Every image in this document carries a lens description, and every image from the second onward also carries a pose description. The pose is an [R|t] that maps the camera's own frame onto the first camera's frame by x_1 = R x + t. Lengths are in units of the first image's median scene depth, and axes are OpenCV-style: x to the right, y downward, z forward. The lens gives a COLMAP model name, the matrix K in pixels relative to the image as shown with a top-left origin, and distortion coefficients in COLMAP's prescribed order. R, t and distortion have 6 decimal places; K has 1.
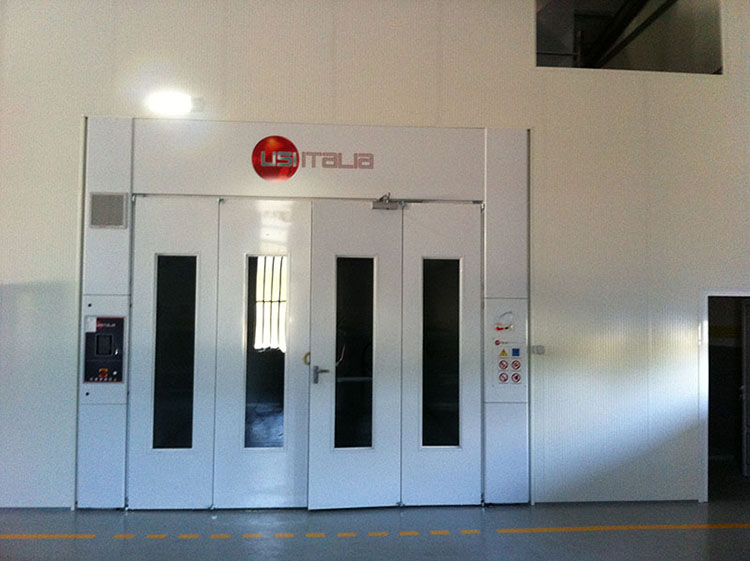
lens RADIAL K [[718.7, 0, 375.8], [0, 718.7, 276.5], [0, 0, 1]] dist [0.067096, -0.285719]
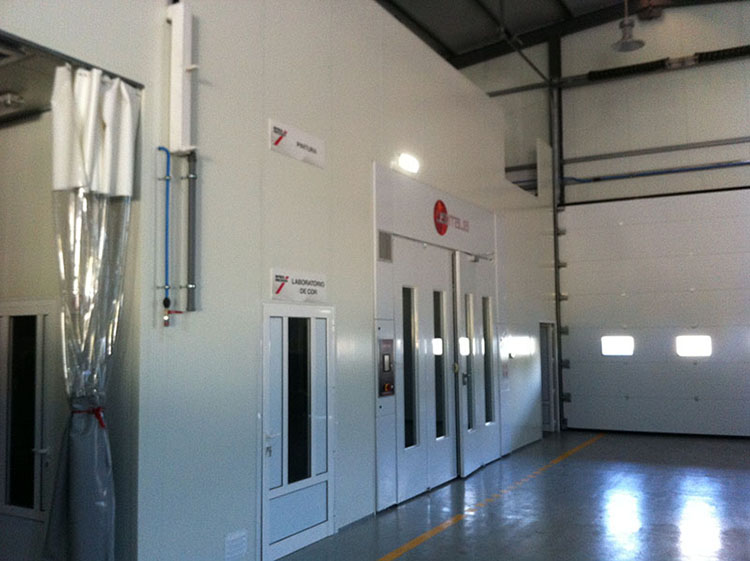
lens RADIAL K [[718.7, 0, 375.8], [0, 718.7, 276.5], [0, 0, 1]] dist [0.067096, -0.285719]
pose [[0.563035, 0.059032, 0.824322, -1.333098], [-0.043547, 0.998179, -0.041739, 0.005263], [-0.825285, -0.012396, 0.564580, 0.364416]]
